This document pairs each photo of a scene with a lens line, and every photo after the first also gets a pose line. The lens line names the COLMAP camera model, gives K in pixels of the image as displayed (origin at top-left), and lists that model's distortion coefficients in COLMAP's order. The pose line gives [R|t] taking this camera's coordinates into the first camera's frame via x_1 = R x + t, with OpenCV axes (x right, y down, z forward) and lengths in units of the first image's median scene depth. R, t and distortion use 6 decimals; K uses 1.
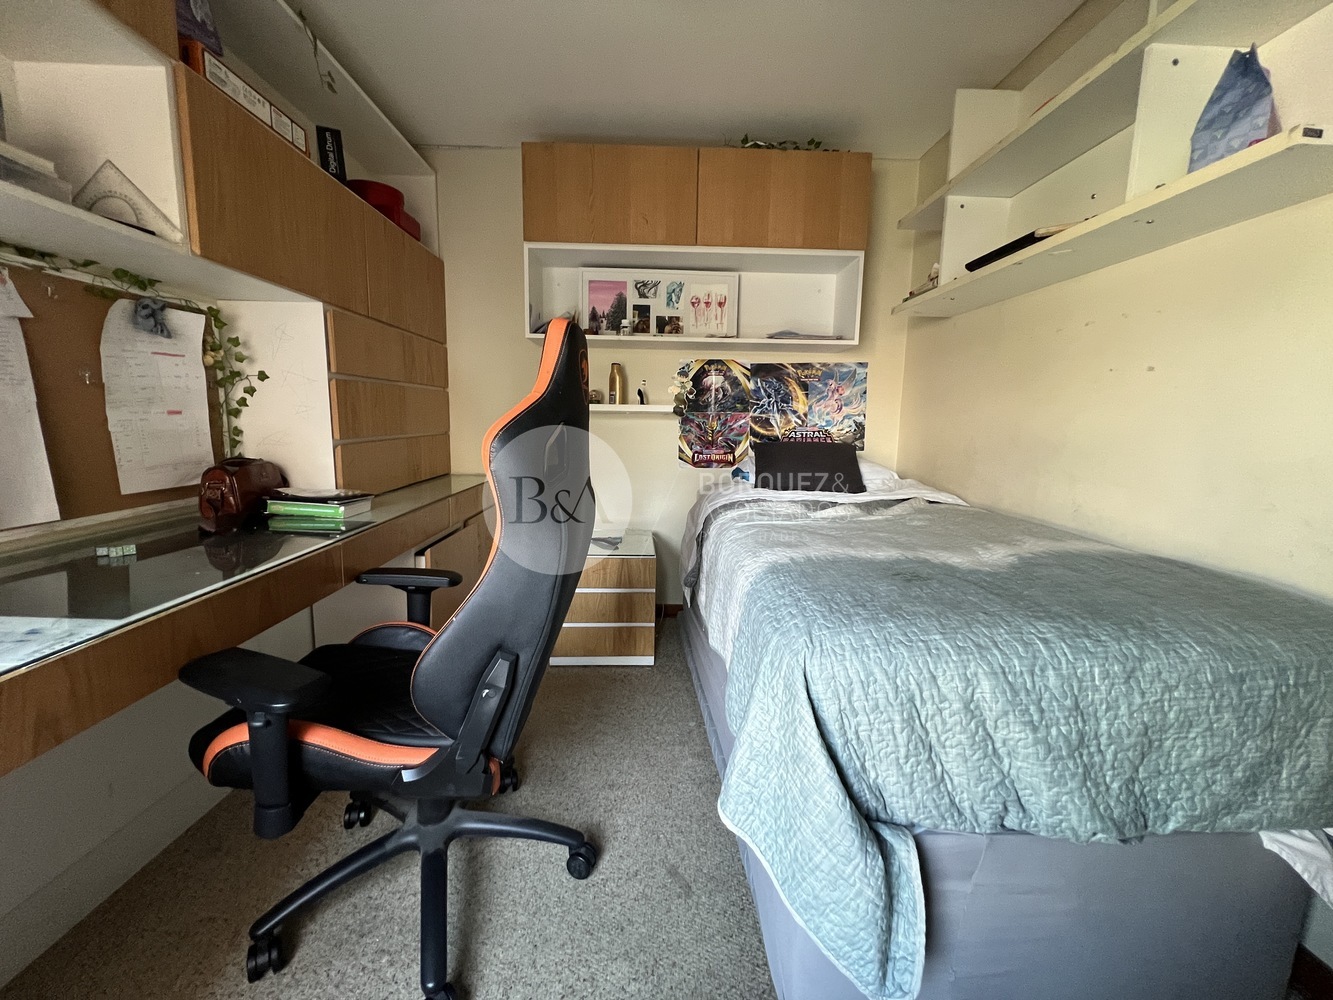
lens RADIAL K [[535.9, 0, 663.0], [0, 535.9, 495.3], [0, 0, 1]] dist [-0.002209, -0.000784]
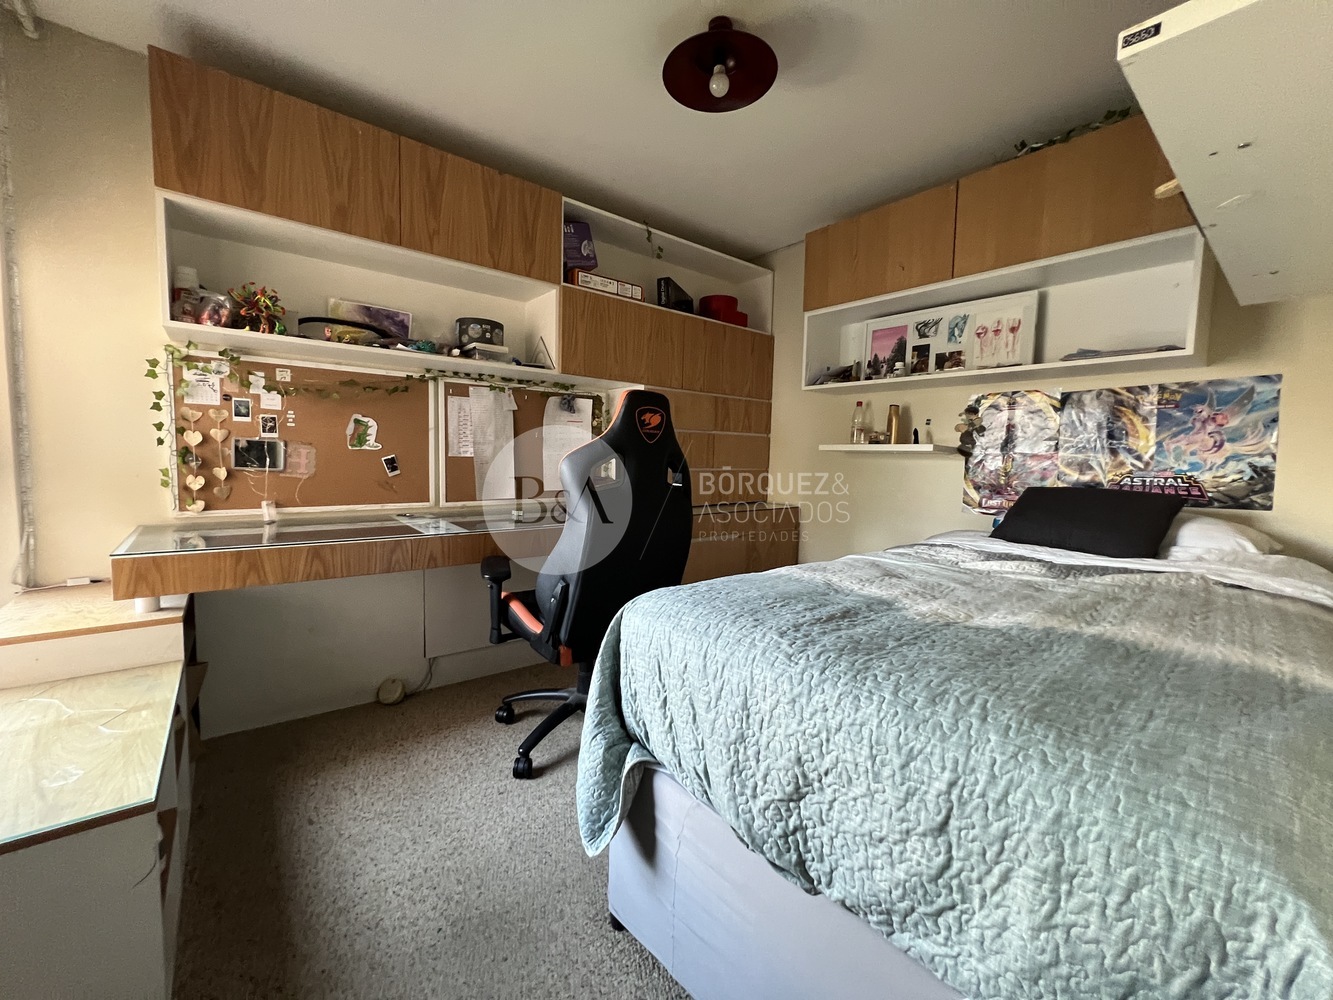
lens RADIAL K [[535.9, 0, 666.5], [0, 535.9, 496.4], [0, 0, 1]] dist [-0.002209, -0.000784]
pose [[0.617468, 0.060250, -0.784285, 0.463790], [-0.124708, 0.991950, -0.021979, 0.004211], [0.776648, 0.111378, 0.620011, 0.047490]]
